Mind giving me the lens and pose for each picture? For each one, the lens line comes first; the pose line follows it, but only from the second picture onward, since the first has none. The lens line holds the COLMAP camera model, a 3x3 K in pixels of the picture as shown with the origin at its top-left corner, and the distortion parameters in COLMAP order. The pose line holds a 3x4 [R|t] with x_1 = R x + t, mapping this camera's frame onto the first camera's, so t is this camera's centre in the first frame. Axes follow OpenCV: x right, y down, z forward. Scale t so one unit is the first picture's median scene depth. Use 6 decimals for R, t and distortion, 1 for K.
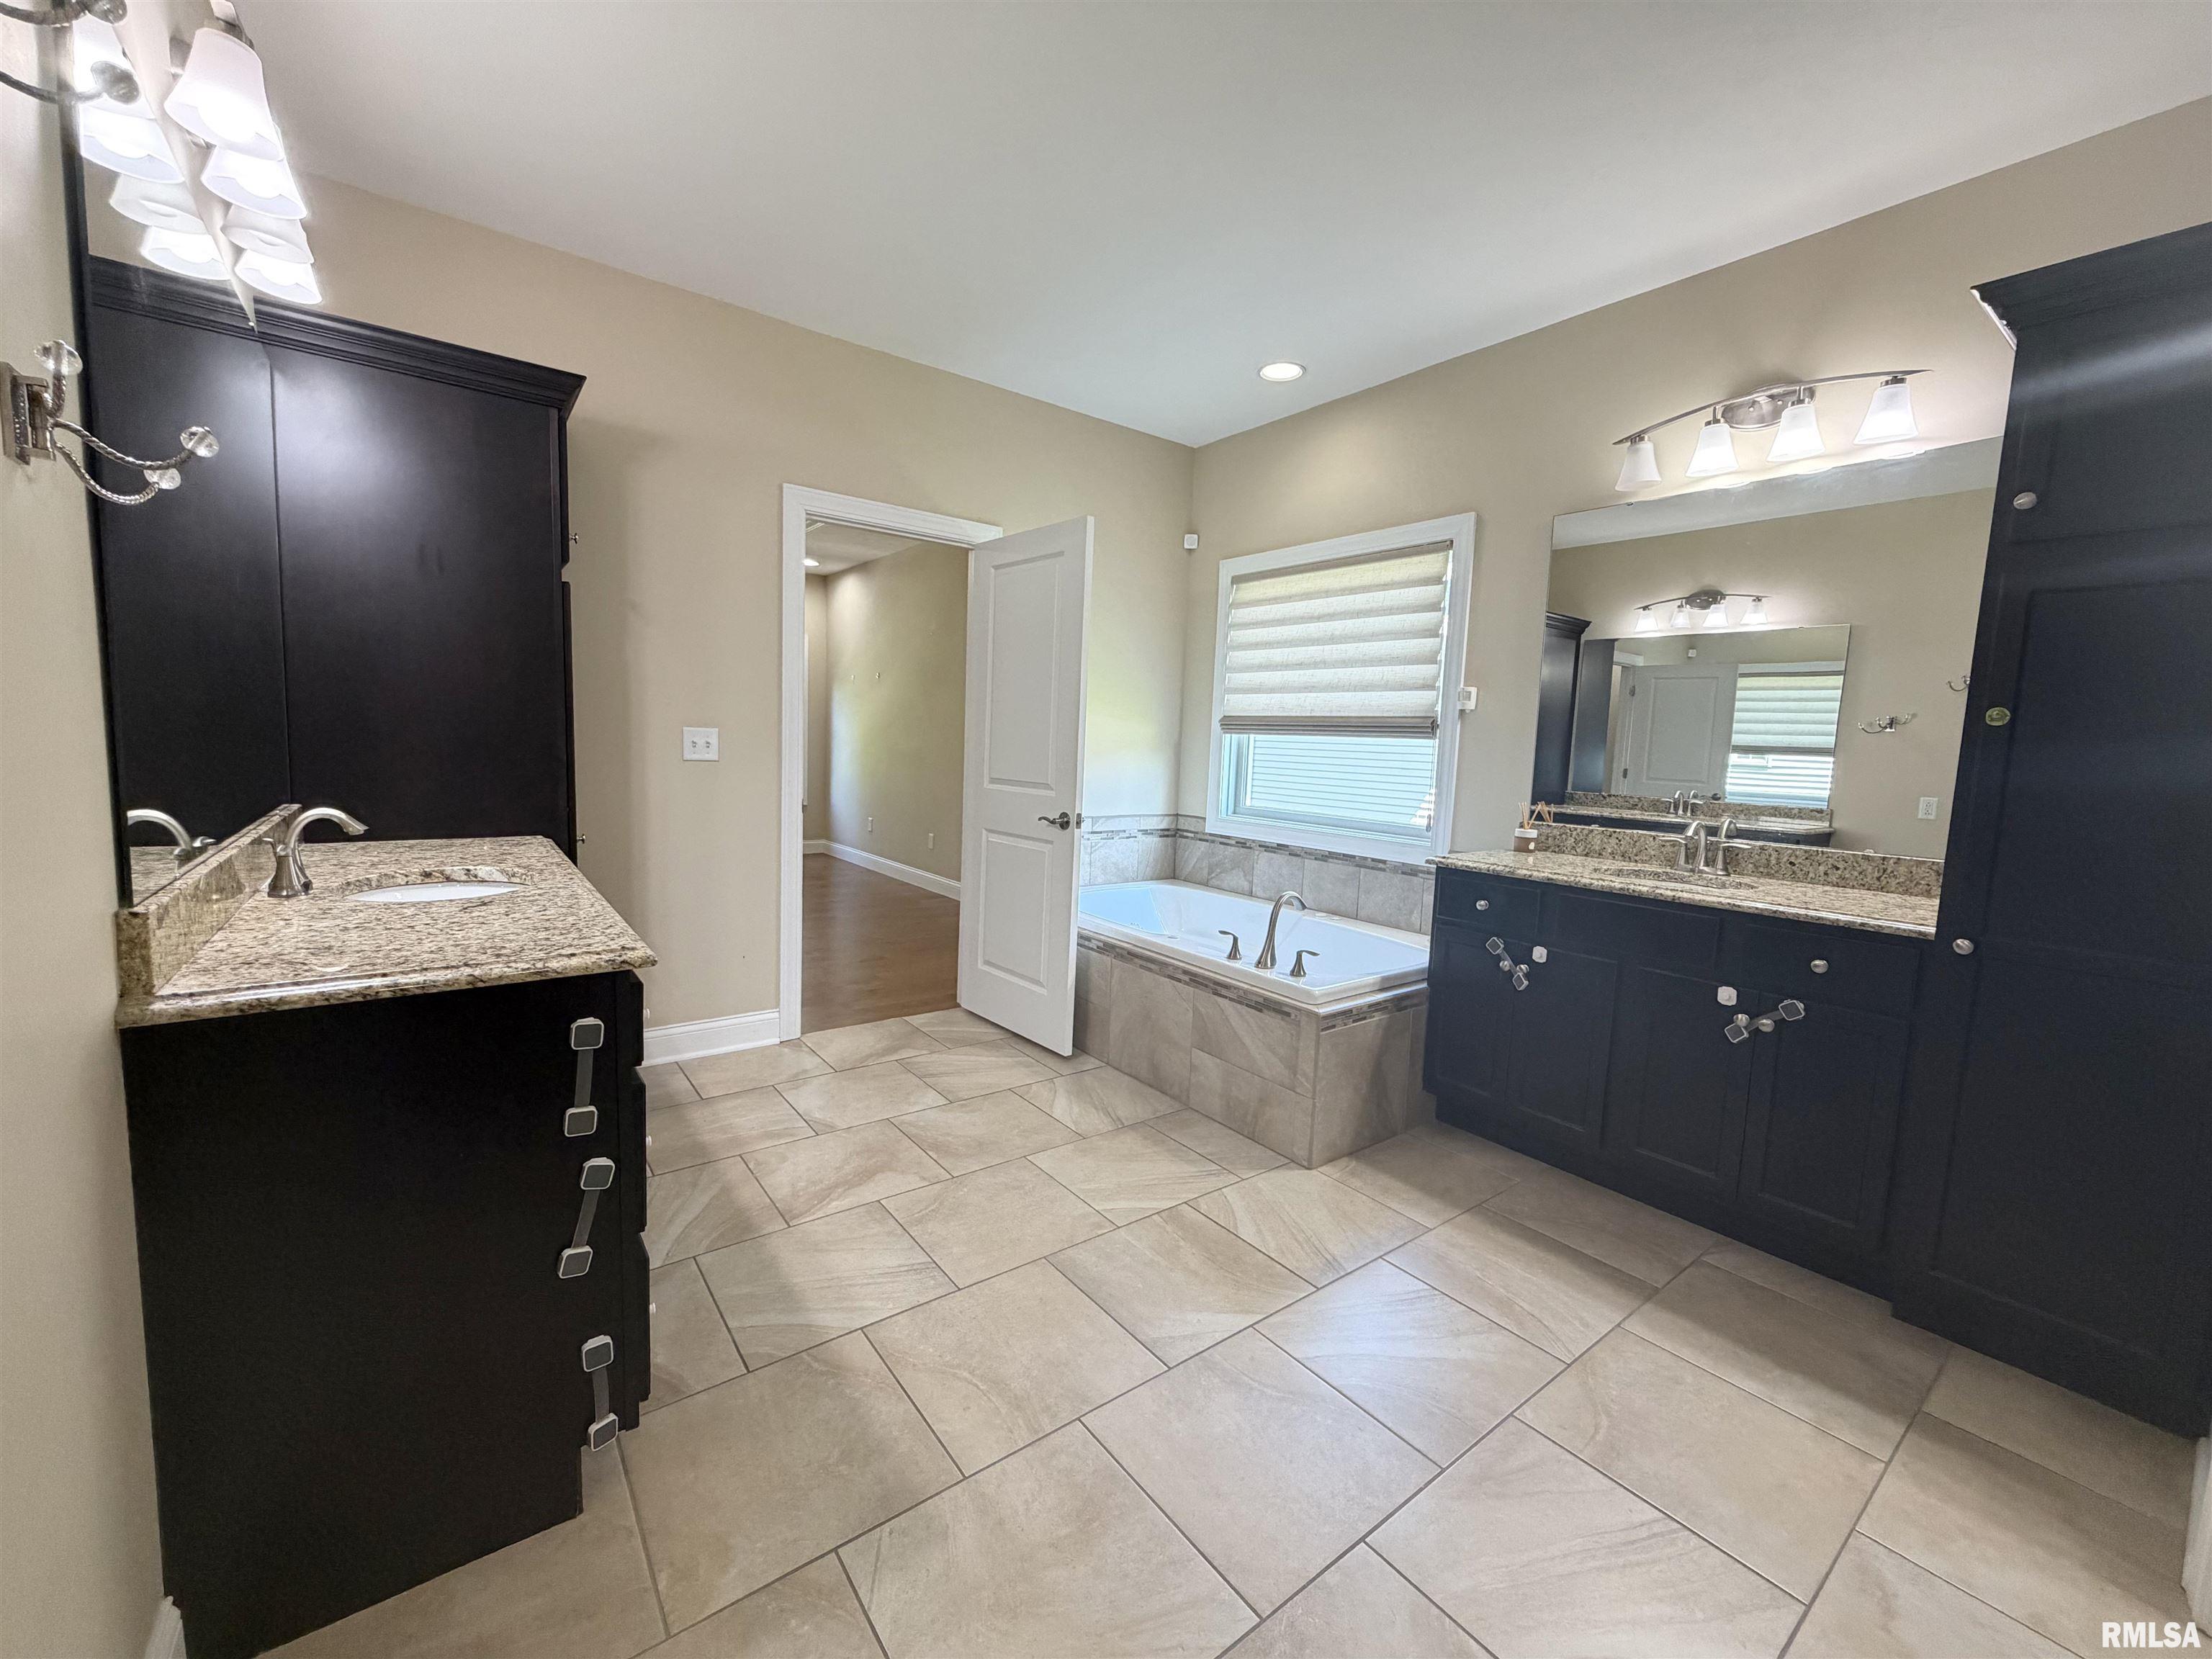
lens RADIAL K [[884.5, 0, 1099.0], [0, 884.5, 825.1], [0, 0, 1]] dist [-0.001370, -0.000077]
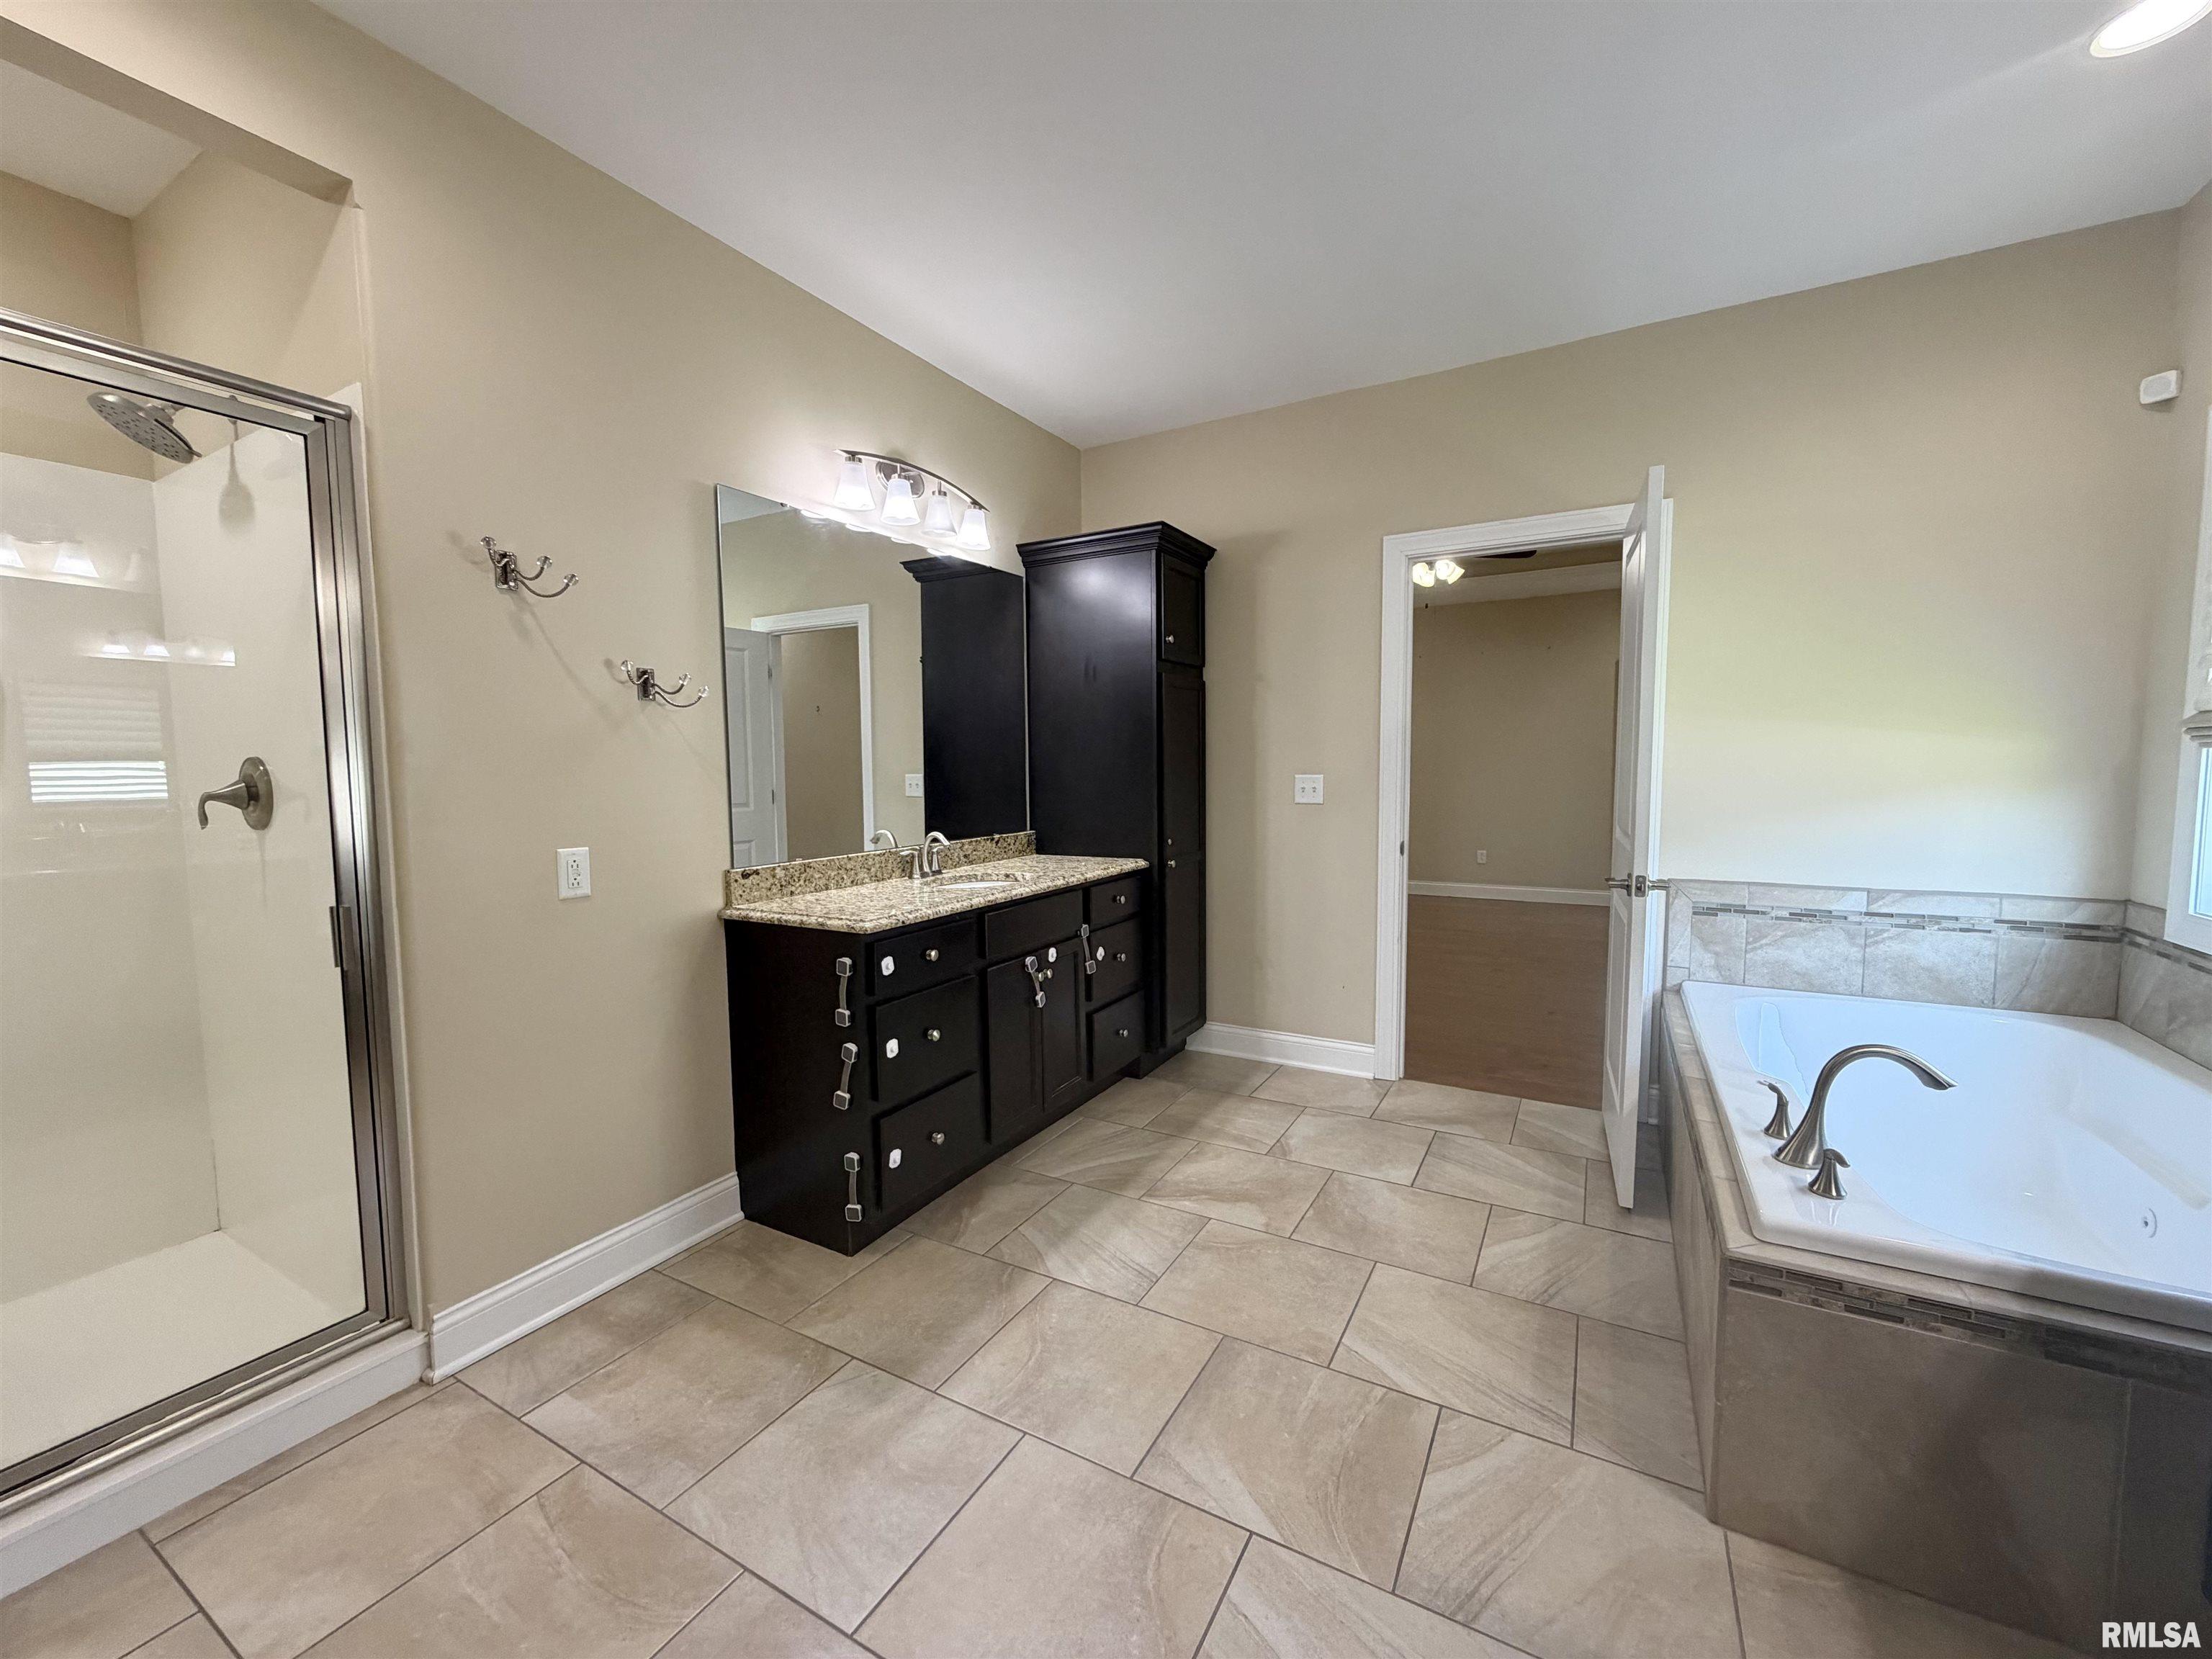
lens RADIAL K [[882.6, 0, 1102.6], [0, 882.6, 830.8], [0, 0, 1]] dist [-0.000514, 0.000095]
pose [[0.393181, 0.026213, -0.919087, 0.566516], [-0.062127, 0.998066, 0.001889, -0.028802], [0.917360, 0.056357, 0.394049, 0.374183]]
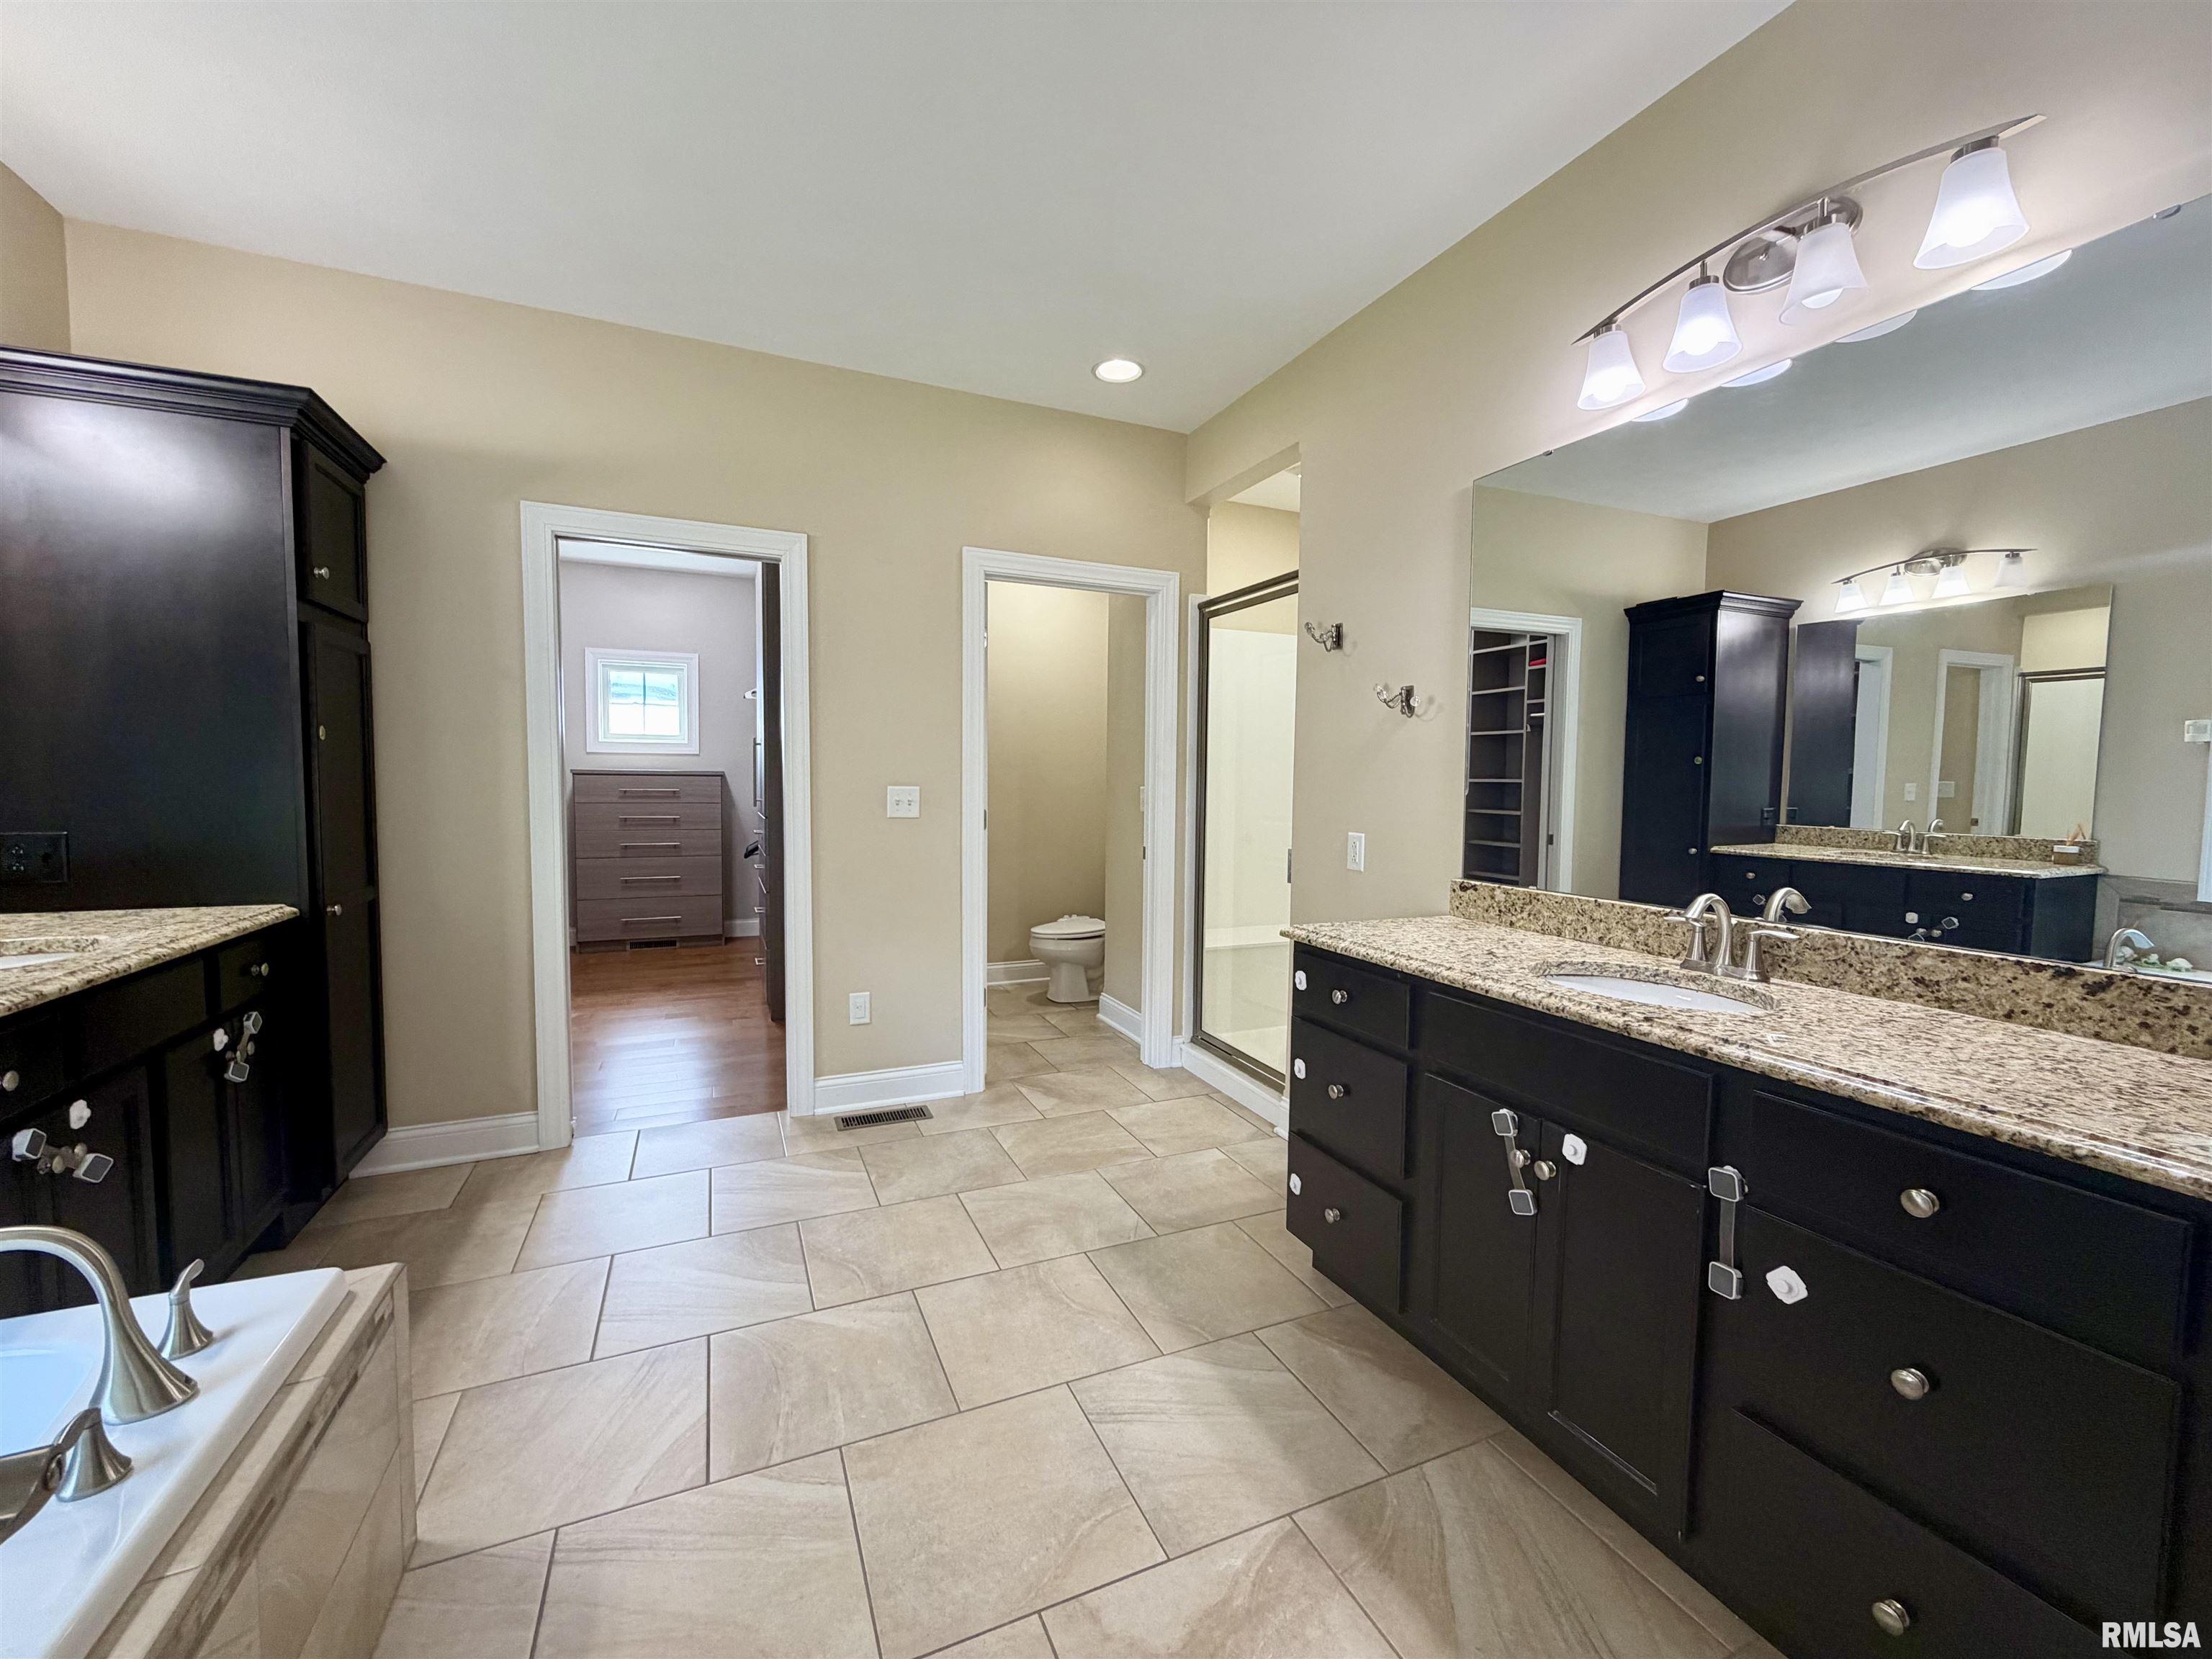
lens RADIAL K [[882.6, 0, 1102.6], [0, 882.6, 830.8], [0, 0, 1]] dist [-0.000514, 0.000095]
pose [[-0.972484, -0.063408, 0.224174, -0.265218], [-0.026751, 0.986276, 0.162922, -0.144297], [-0.231428, 0.152443, -0.960834, 1.301836]]
